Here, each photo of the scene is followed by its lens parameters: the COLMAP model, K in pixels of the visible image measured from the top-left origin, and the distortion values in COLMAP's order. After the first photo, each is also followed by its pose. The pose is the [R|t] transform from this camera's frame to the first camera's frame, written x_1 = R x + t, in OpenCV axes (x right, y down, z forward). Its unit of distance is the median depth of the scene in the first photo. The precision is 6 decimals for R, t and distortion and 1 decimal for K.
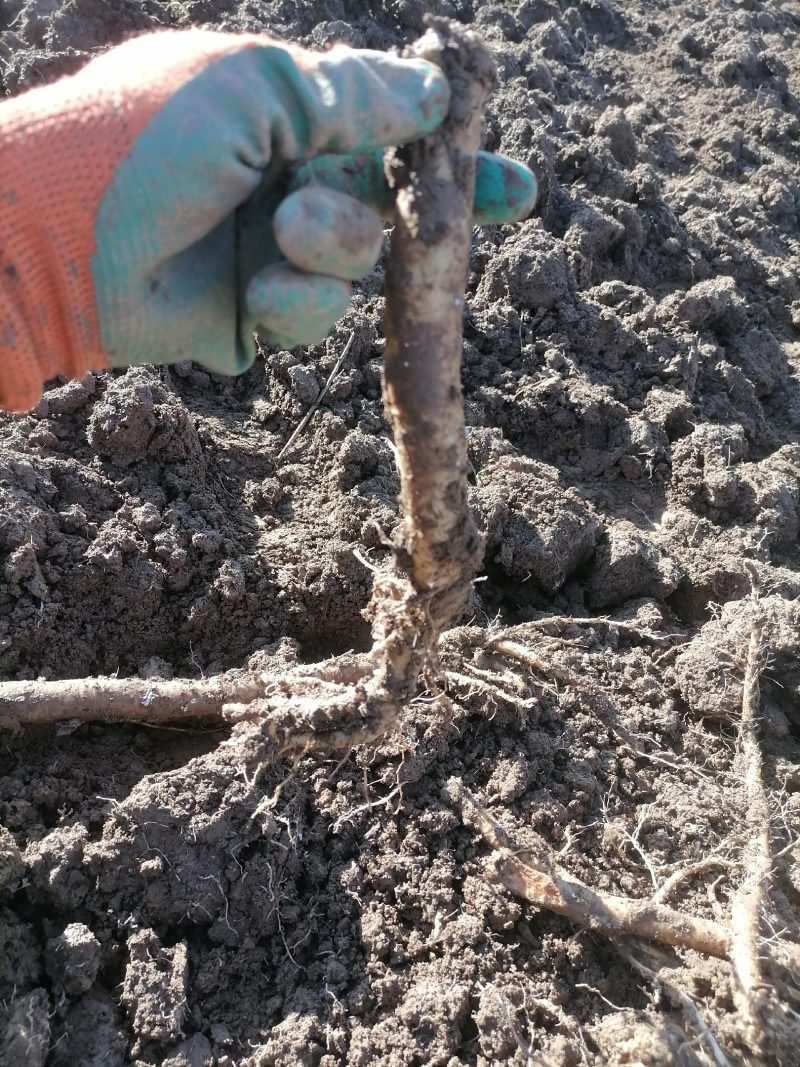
lens RADIAL K [[794.1, 0, 400.0], [0, 794.1, 533.5], [0, 0, 1]] dist [0.039745, -0.009426]
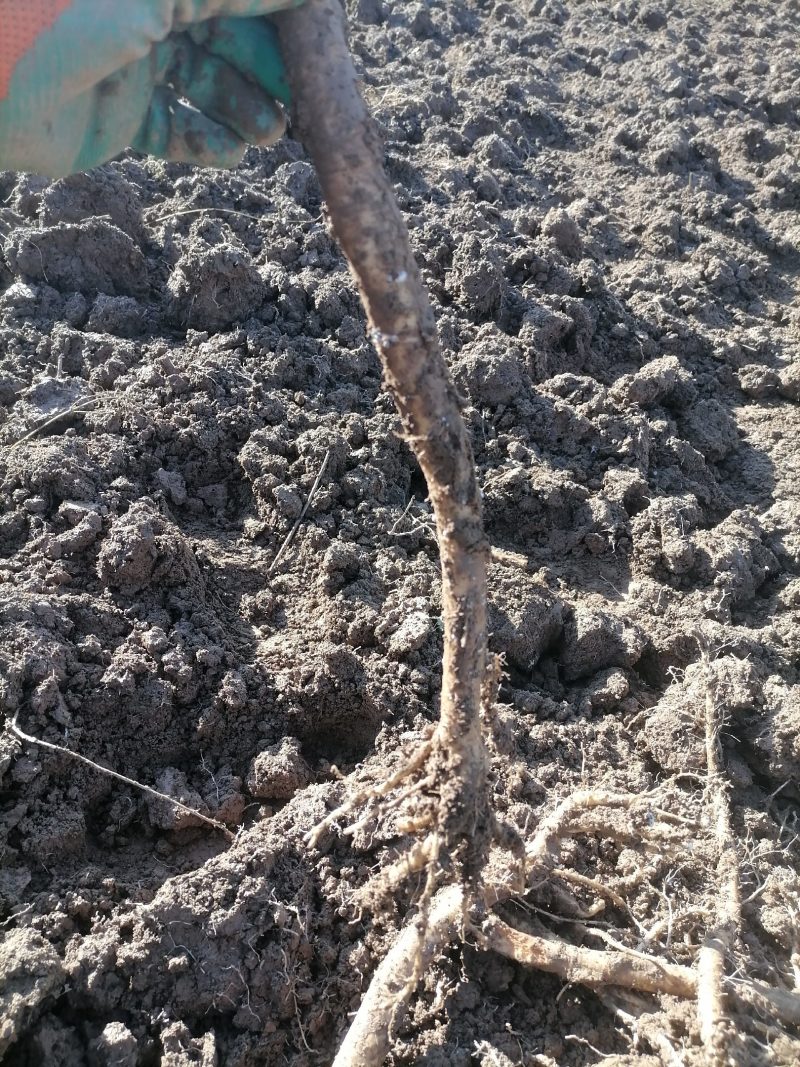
lens RADIAL K [[794.1, 0, 400.0], [0, 794.1, 533.5], [0, 0, 1]] dist [0.039745, -0.009426]
pose [[0.995417, -0.095560, -0.003732, 0.037633], [0.094817, 0.991258, -0.091746, -0.028799], [0.012467, 0.090972, 0.995775, -0.105925]]
